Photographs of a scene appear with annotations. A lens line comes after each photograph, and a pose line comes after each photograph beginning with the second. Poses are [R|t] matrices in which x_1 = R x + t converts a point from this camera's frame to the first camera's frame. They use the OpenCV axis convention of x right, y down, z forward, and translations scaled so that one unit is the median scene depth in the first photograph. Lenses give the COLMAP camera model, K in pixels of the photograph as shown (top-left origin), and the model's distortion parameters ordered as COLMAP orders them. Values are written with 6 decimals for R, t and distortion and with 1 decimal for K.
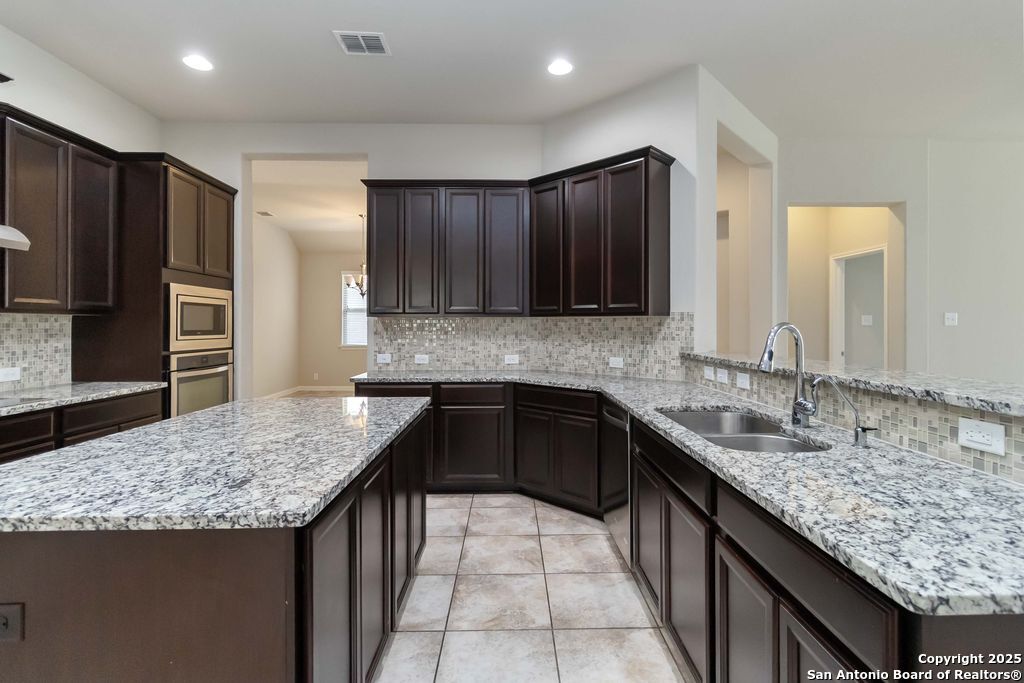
lens RADIAL K [[485.5, 0, 517.5], [0, 485.5, 324.7], [0, 0, 1]] dist [0.009585, -0.000985]
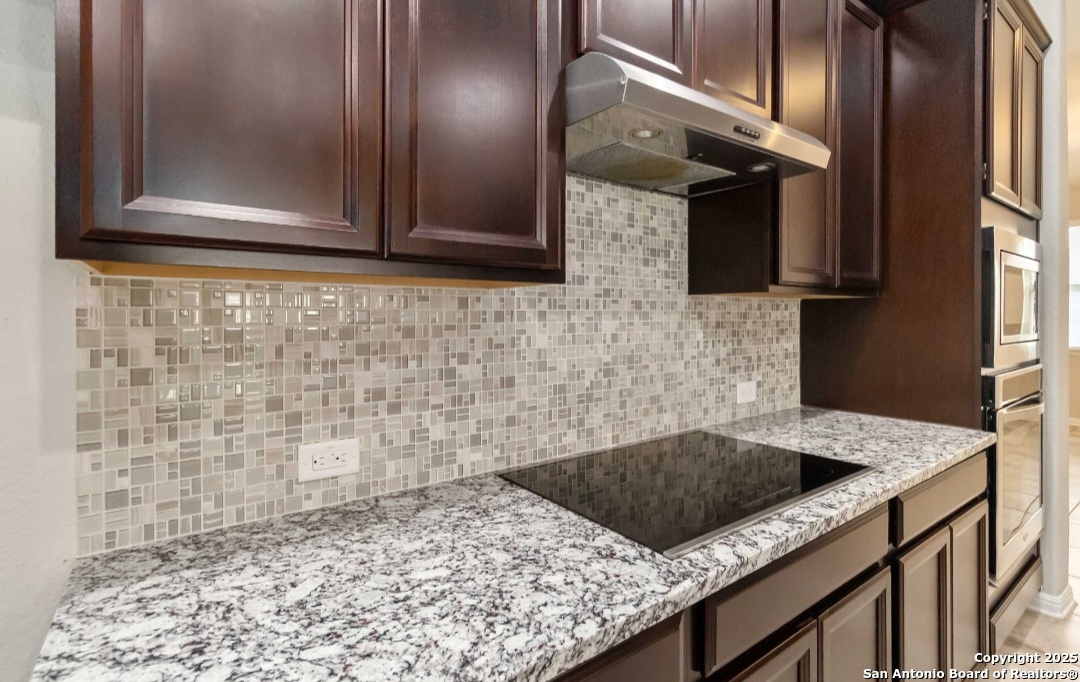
lens RADIAL K [[518.4, 0, 540.5], [0, 518.4, 318.3], [0, 0, 1]] dist [0.000705, -0.000047]
pose [[0.580575, -0.001281, -0.814206, -0.535290], [0.007570, 0.999964, 0.003825, 0.000381], [0.814172, -0.008384, 0.580564, 0.324789]]
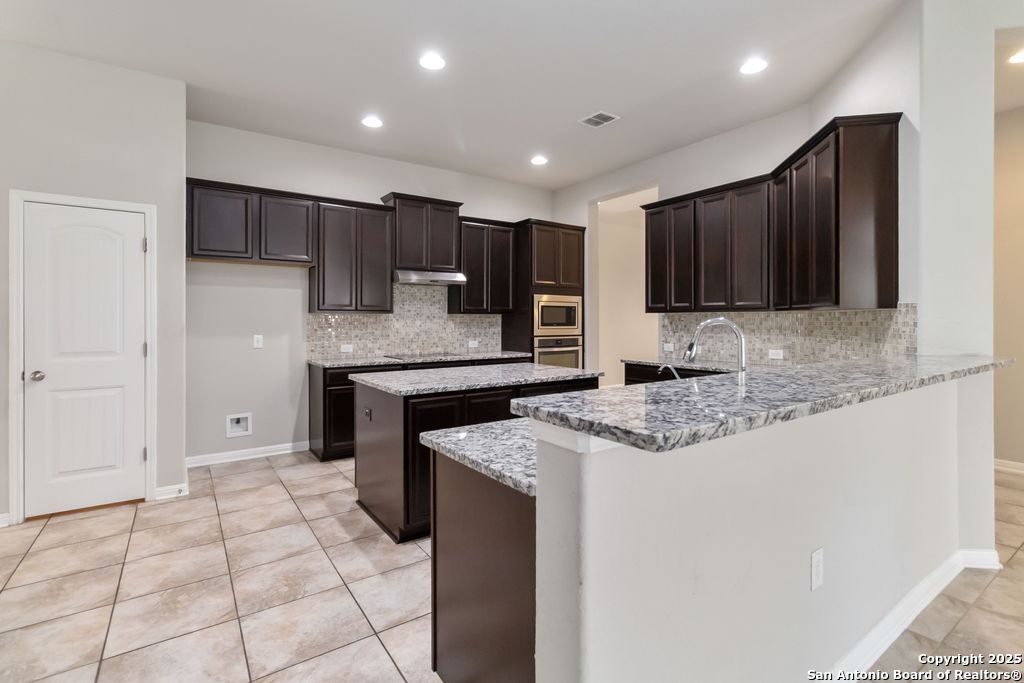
lens RADIAL K [[485.5, 0, 510.3], [0, 485.5, 320.1], [0, 0, 1]] dist [0.009585, -0.000985]
pose [[0.550792, 0.000403, -0.834643, 0.616779], [0.003280, 0.999991, 0.002647, -0.002613], [0.834636, -0.004195, 0.550786, 0.010378]]
